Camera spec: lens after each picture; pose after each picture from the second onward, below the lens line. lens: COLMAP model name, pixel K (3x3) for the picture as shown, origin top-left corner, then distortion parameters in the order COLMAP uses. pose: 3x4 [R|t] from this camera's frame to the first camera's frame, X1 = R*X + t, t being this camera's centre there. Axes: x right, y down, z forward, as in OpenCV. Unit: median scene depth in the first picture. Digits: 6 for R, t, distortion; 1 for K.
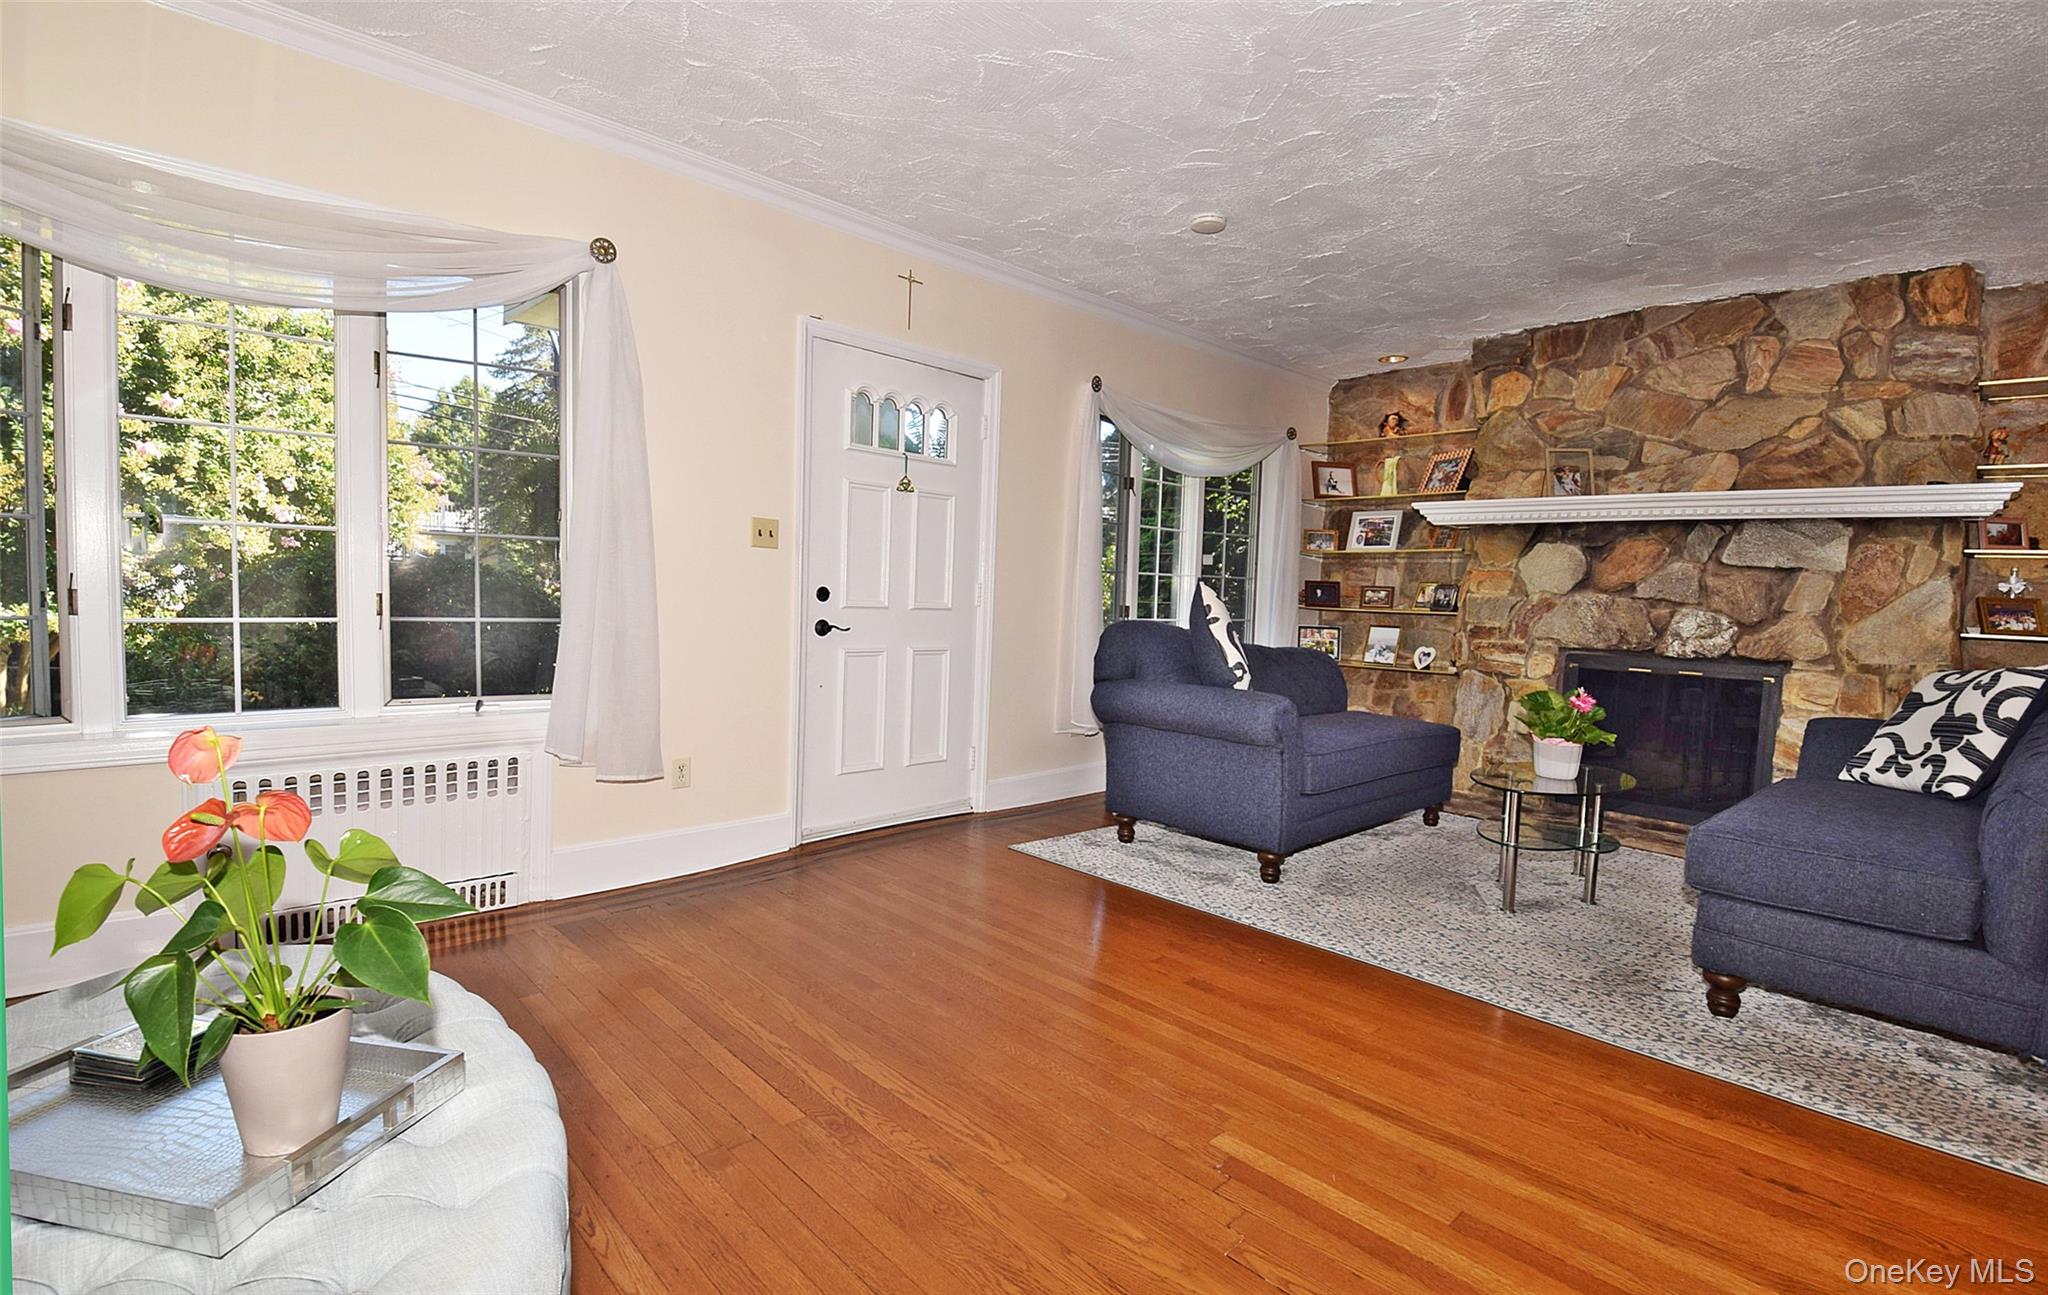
lens RADIAL K [[923.3, 0, 1025.8], [0, 923.3, 649.9], [0, 0, 1]] dist [0.000942, -0.018195]
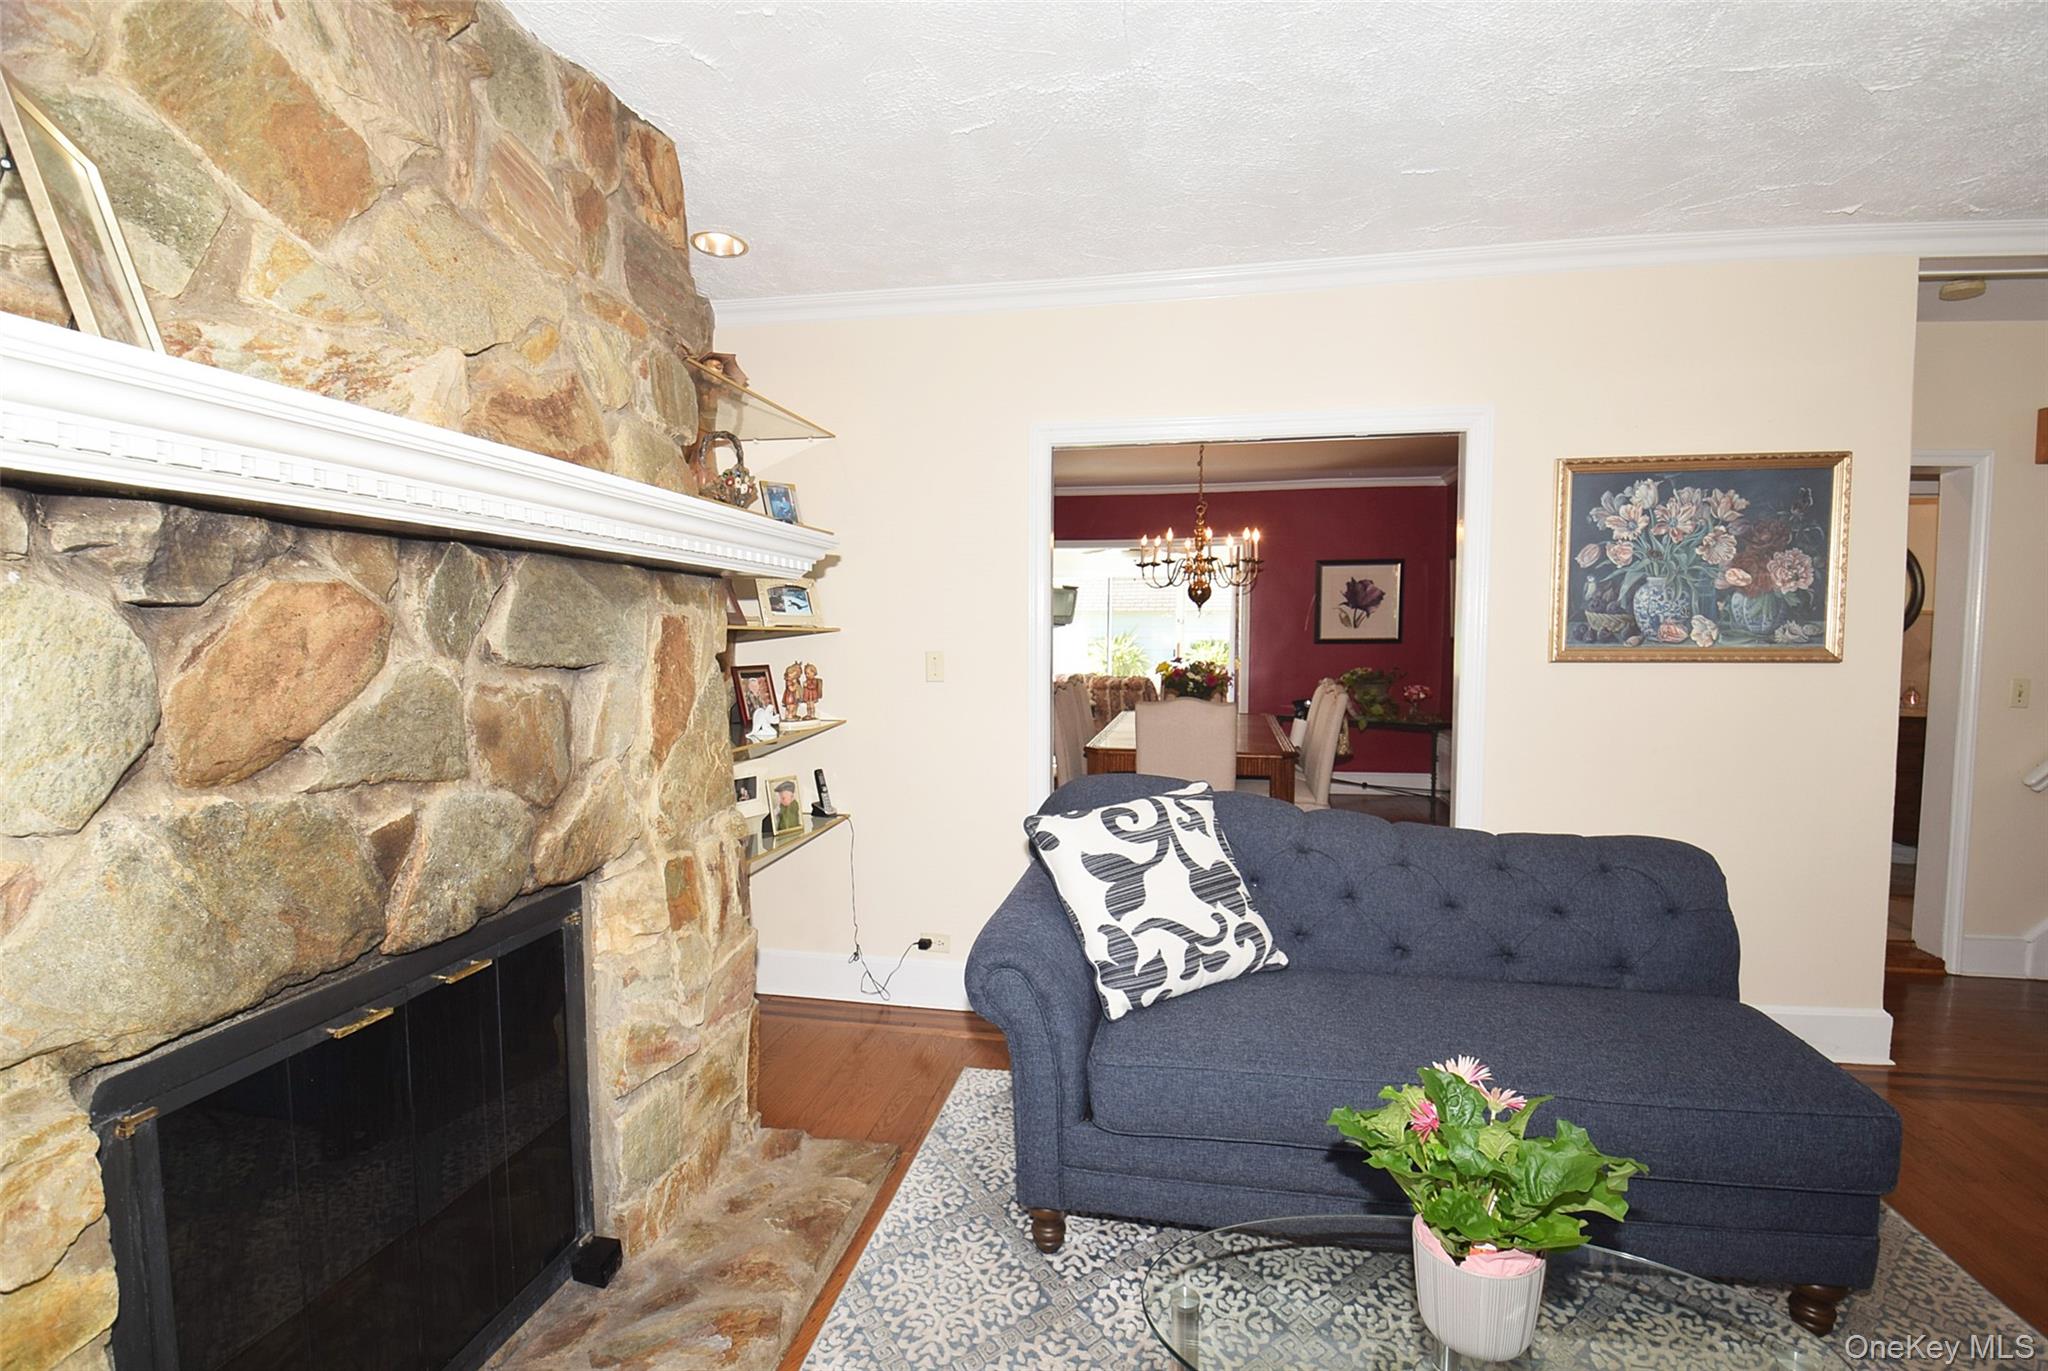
lens RADIAL K [[956.8, 0, 1030.5], [0, 956.8, 682.7], [0, 0, 1]] dist [-0.003788, -0.000588]
pose [[-0.590665, -0.081720, 0.802768, 0.342836], [0.030190, 0.991924, 0.123189, -0.135581], [-0.806352, 0.096999, -0.583427, 1.136573]]
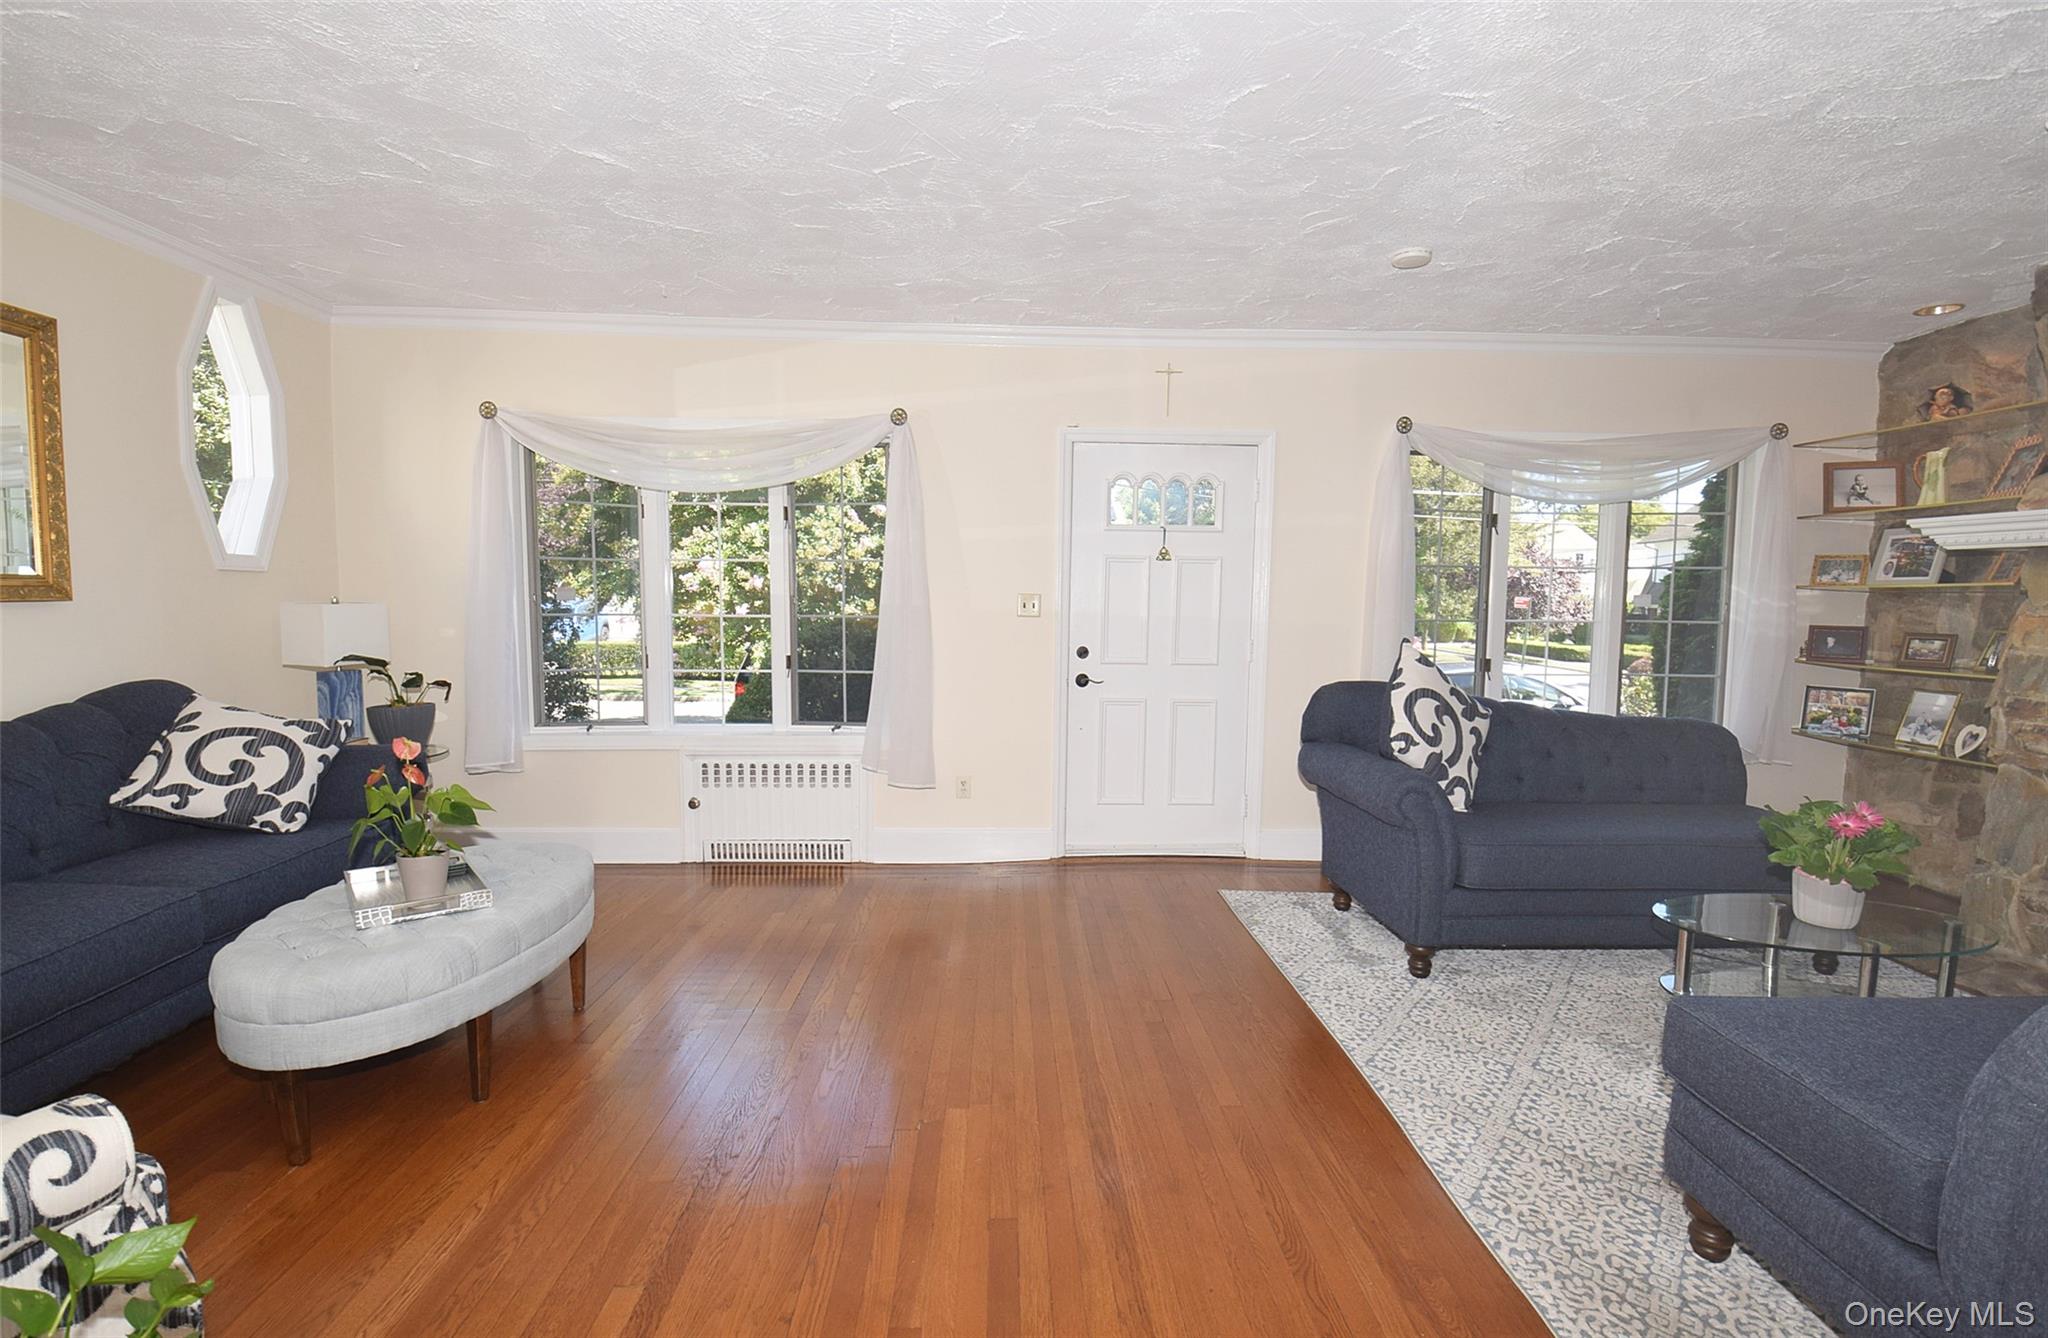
lens RADIAL K [[929.2, 0, 1026.7], [0, 929.2, 677.6], [0, 0, 1]] dist [0.002907, -0.020621]
pose [[0.747197, 0.029045, -0.663968, 0.496858], [-0.027794, 0.999536, 0.012446, -0.038057], [0.664021, 0.009155, 0.747658, 0.044496]]
